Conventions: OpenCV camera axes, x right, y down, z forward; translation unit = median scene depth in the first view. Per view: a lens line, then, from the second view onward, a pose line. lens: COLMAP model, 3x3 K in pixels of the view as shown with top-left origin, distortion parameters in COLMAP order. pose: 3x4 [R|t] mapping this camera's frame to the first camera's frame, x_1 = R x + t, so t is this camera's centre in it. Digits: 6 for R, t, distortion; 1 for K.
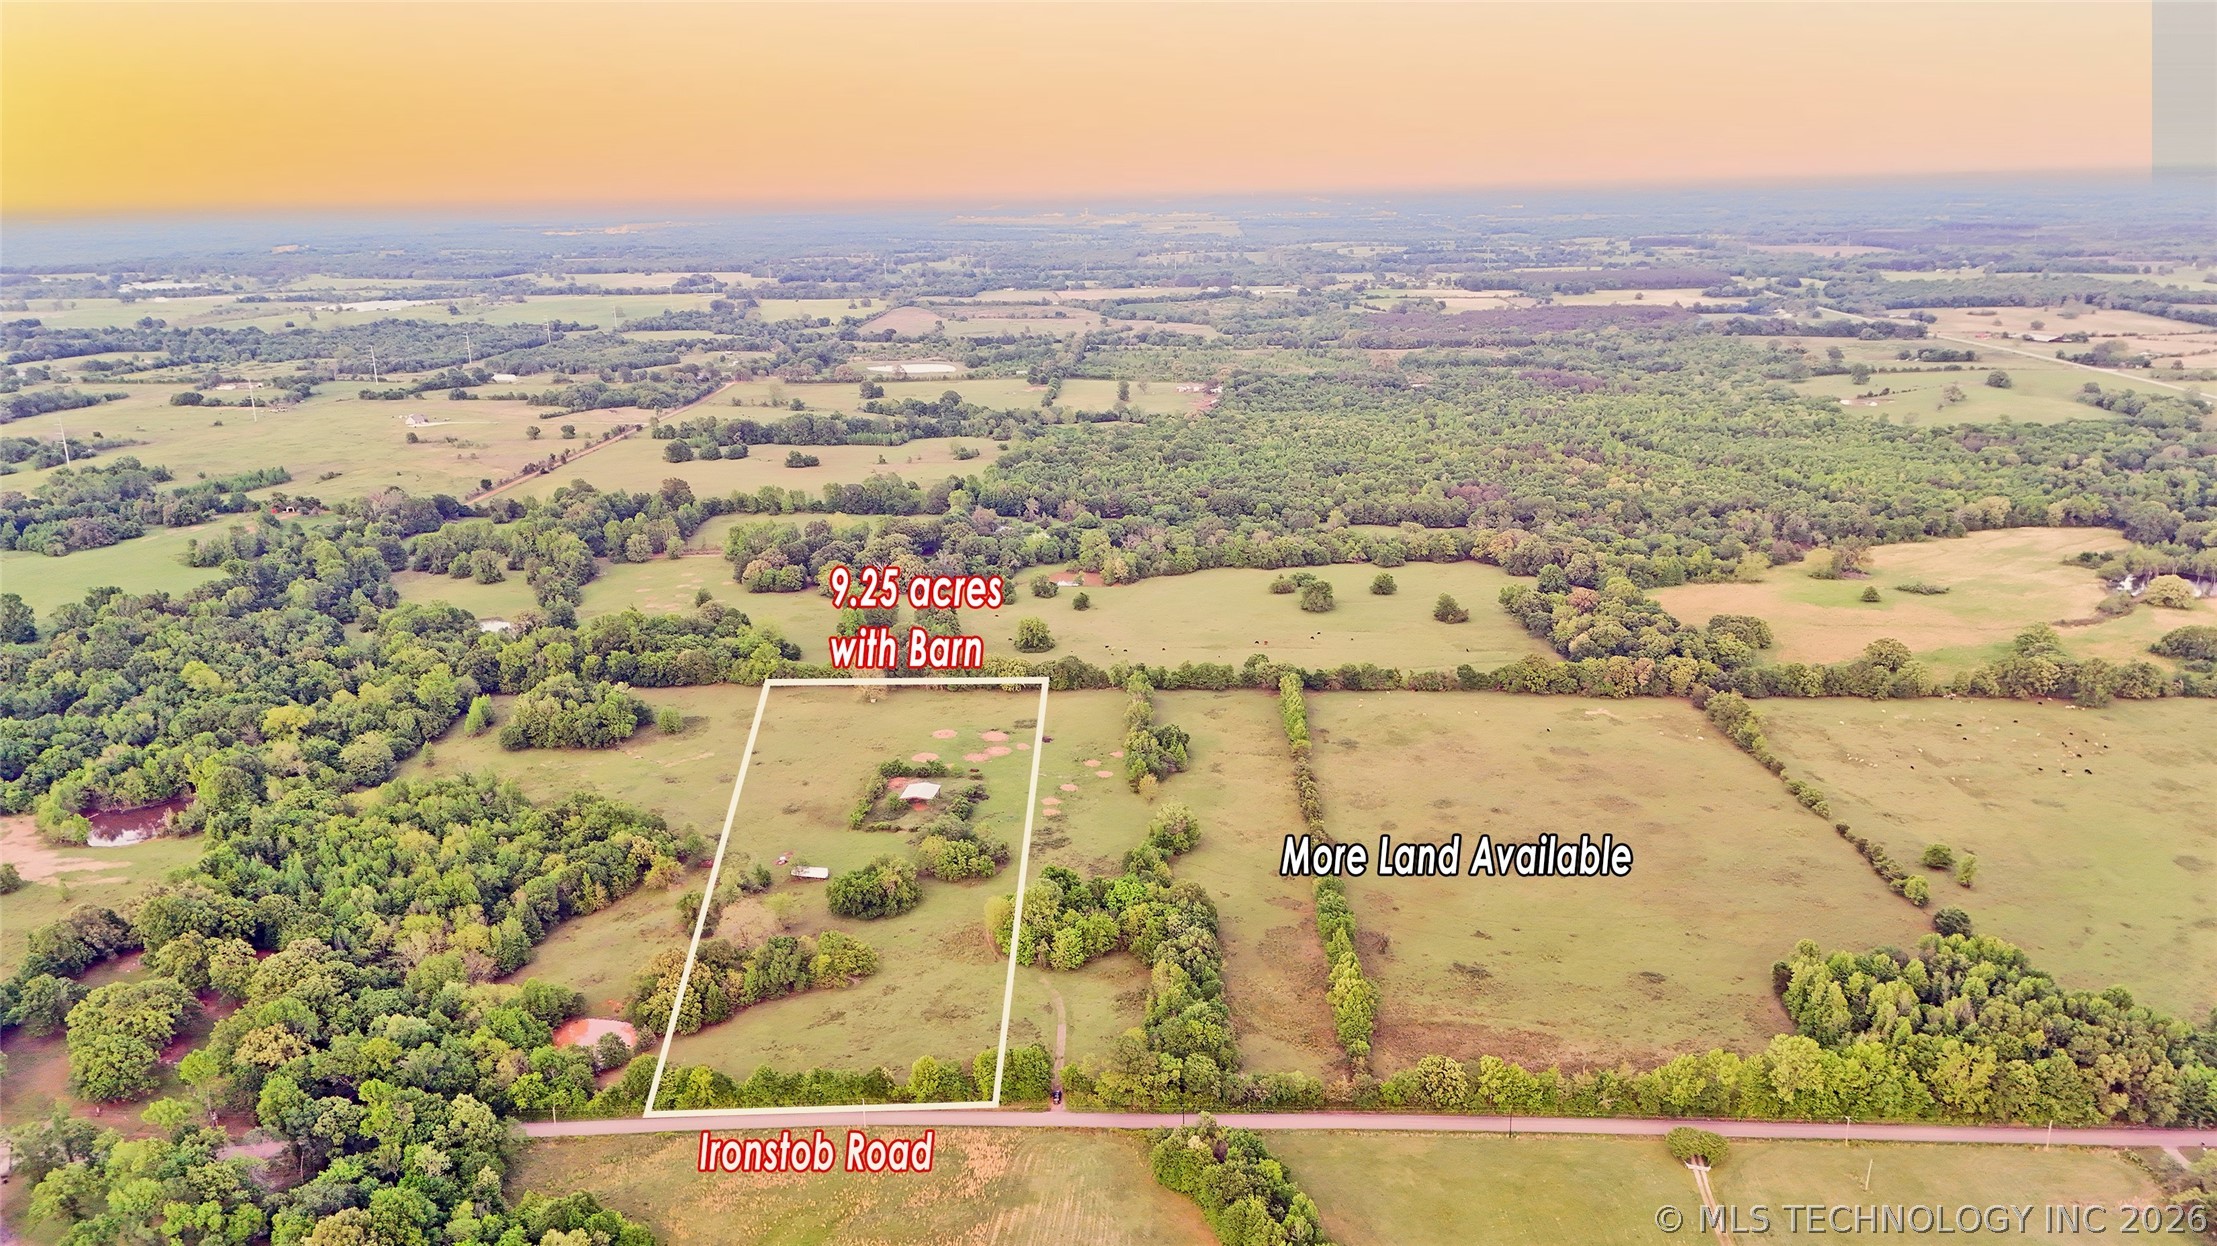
lens RADIAL K [[1571.3, 0, 1108.5], [0, 1571.3, 623.0], [0, 0, 1]] dist [0.068638, -0.153898]
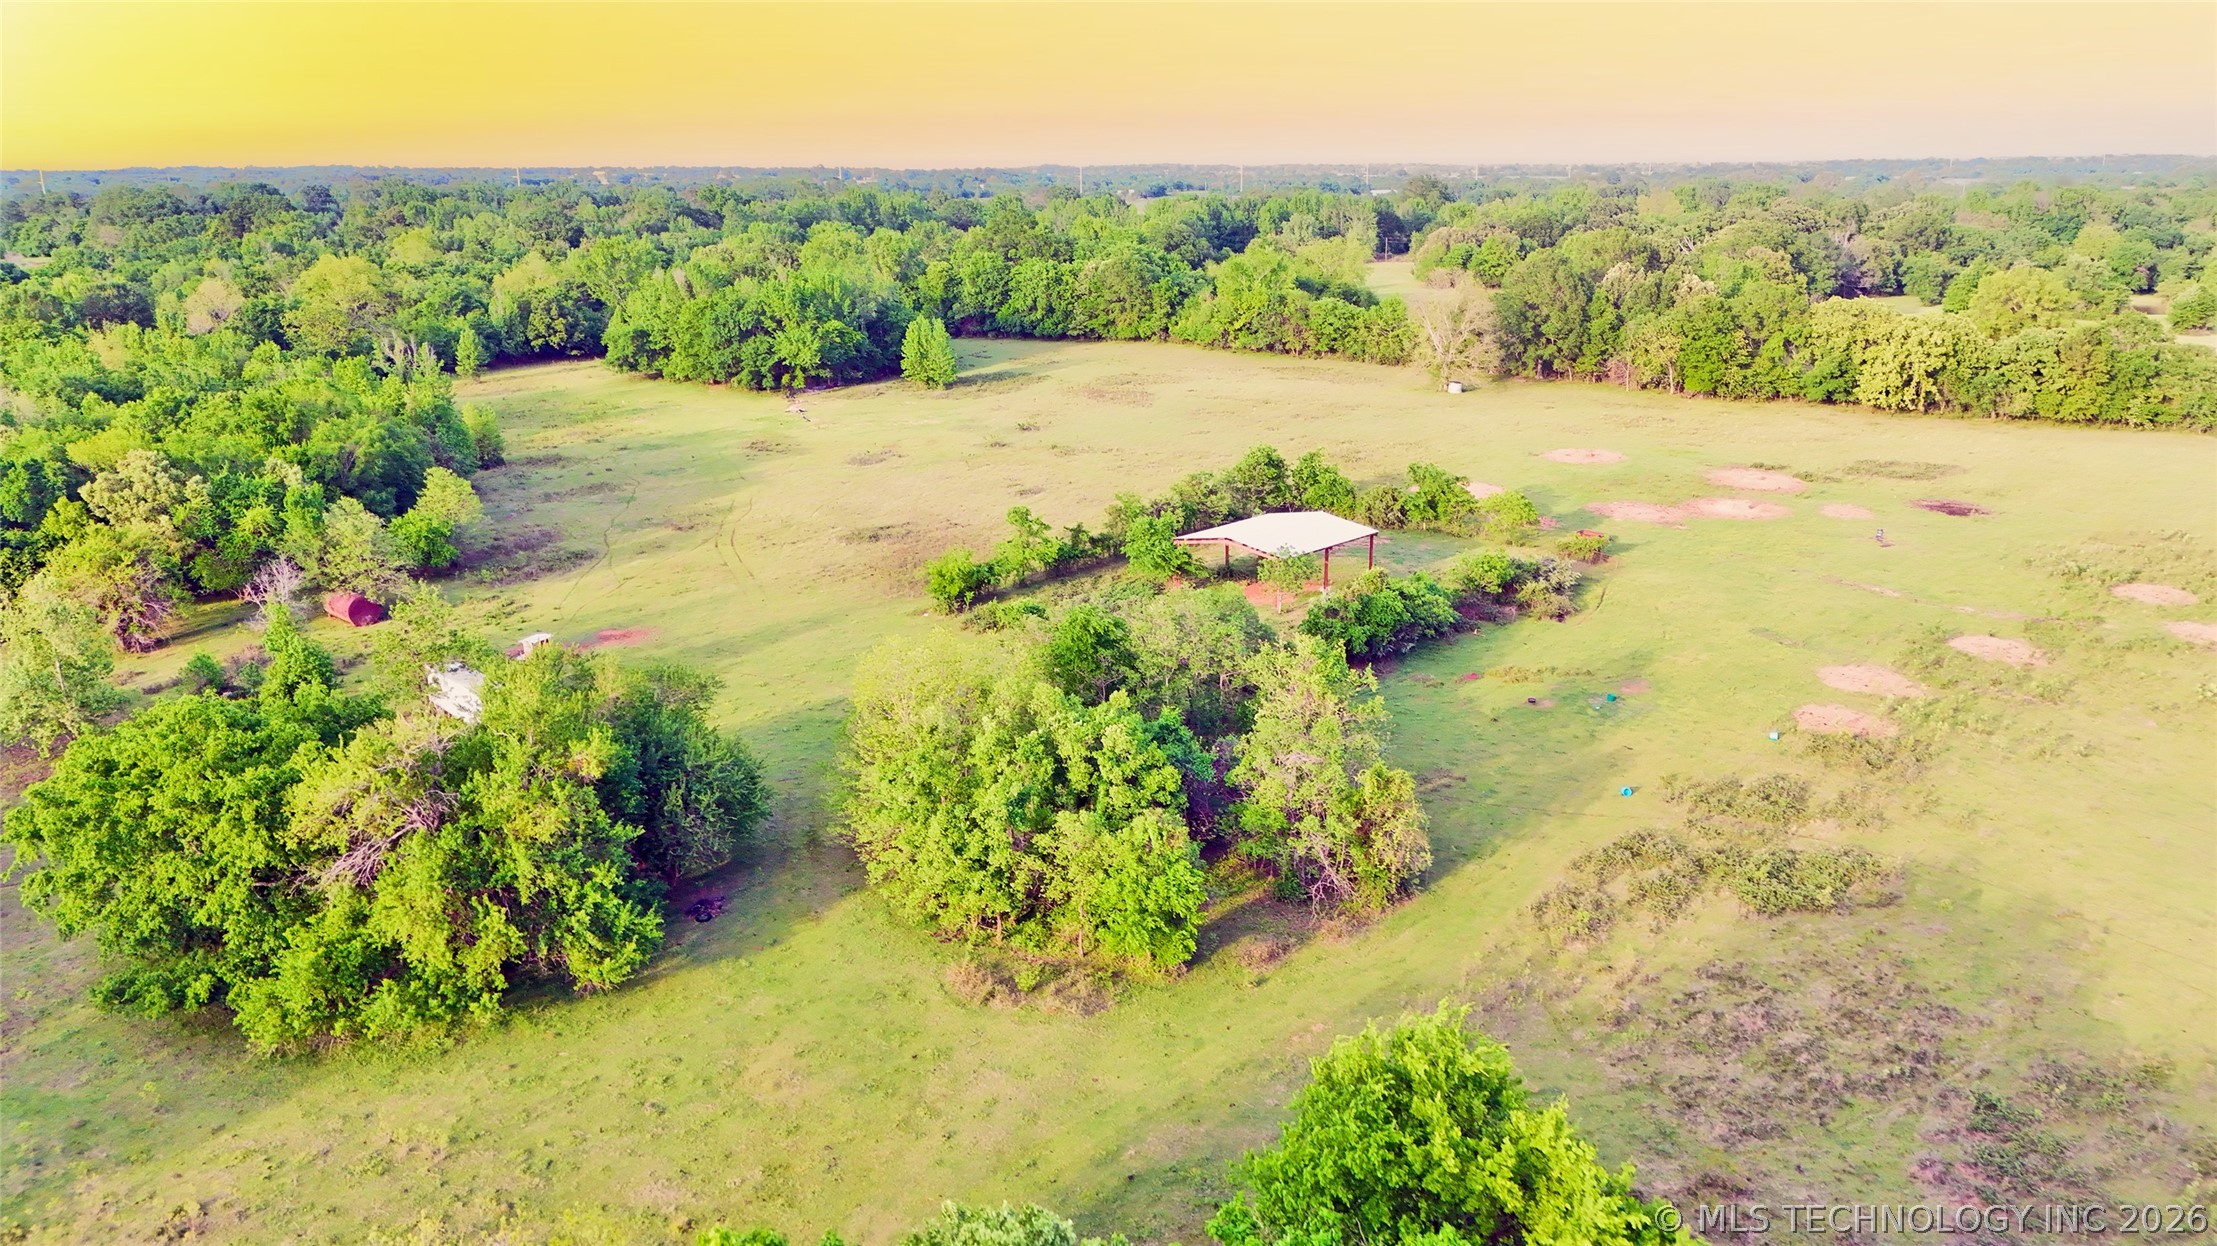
lens RADIAL K [[1619.5, 0, 1108.5], [0, 1619.5, 623.0], [0, 0, 1]] dist [0.082615, -0.081743]
pose [[0.815000, 0.165406, -0.555352, -0.000095], [-0.153831, 0.985765, 0.067848, 0.064217], [0.558669, 0.030134, 0.828843, 0.466239]]
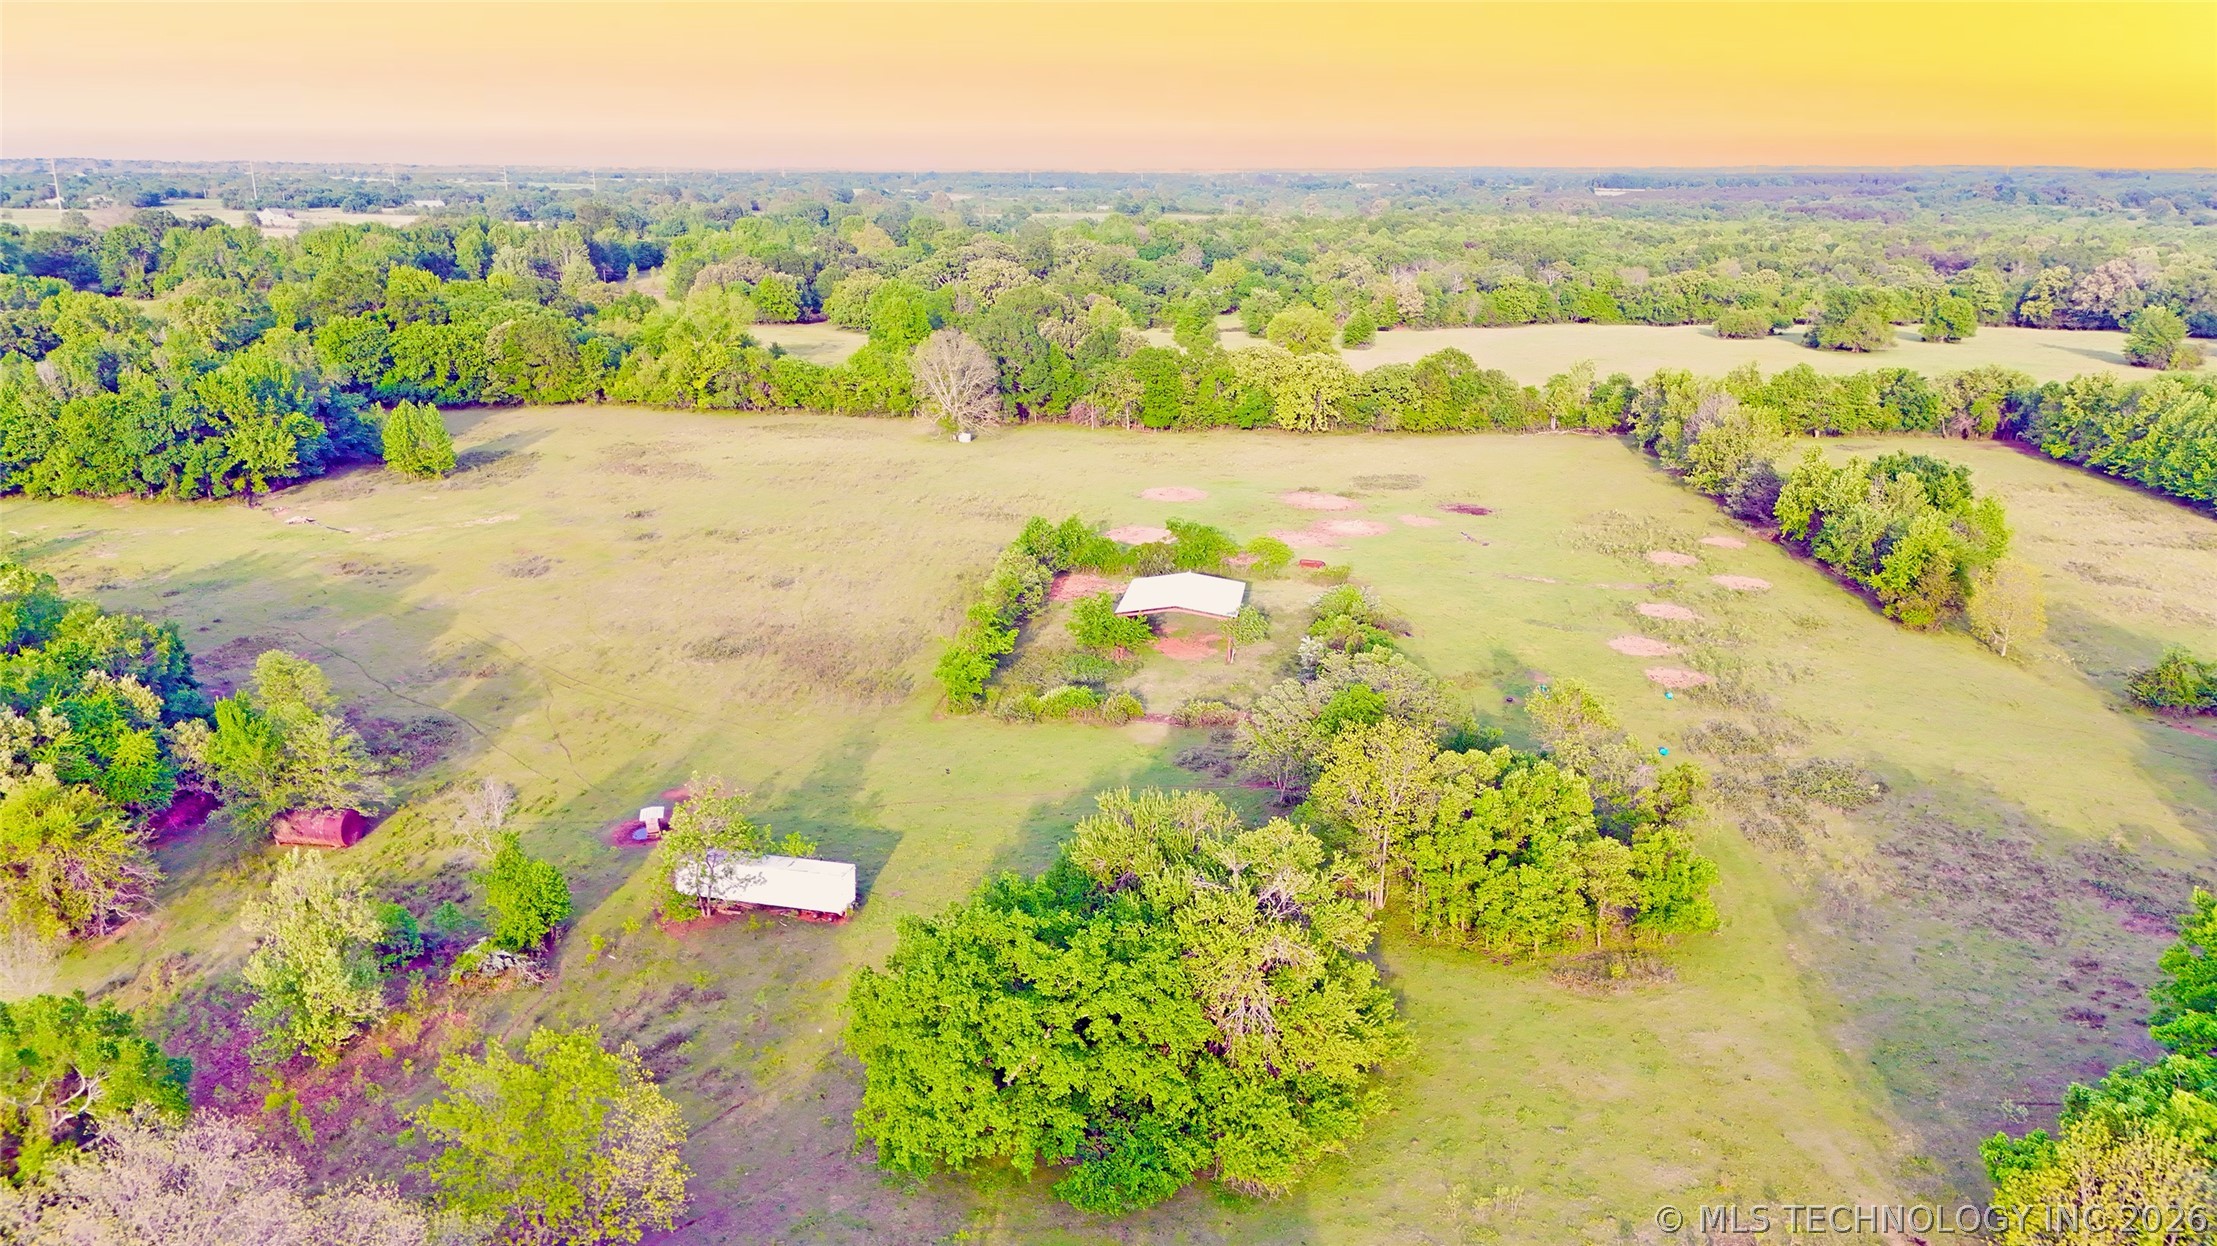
lens RADIAL K [[1619.5, 0, 1108.5], [0, 1619.5, 623.0], [0, 0, 1]] dist [0.082615, -0.081743]
pose [[0.999616, 0.023594, -0.014501, -0.076733], [-0.023382, 0.999619, 0.014661, 0.064408], [0.014842, -0.014316, 0.999787, 0.424663]]
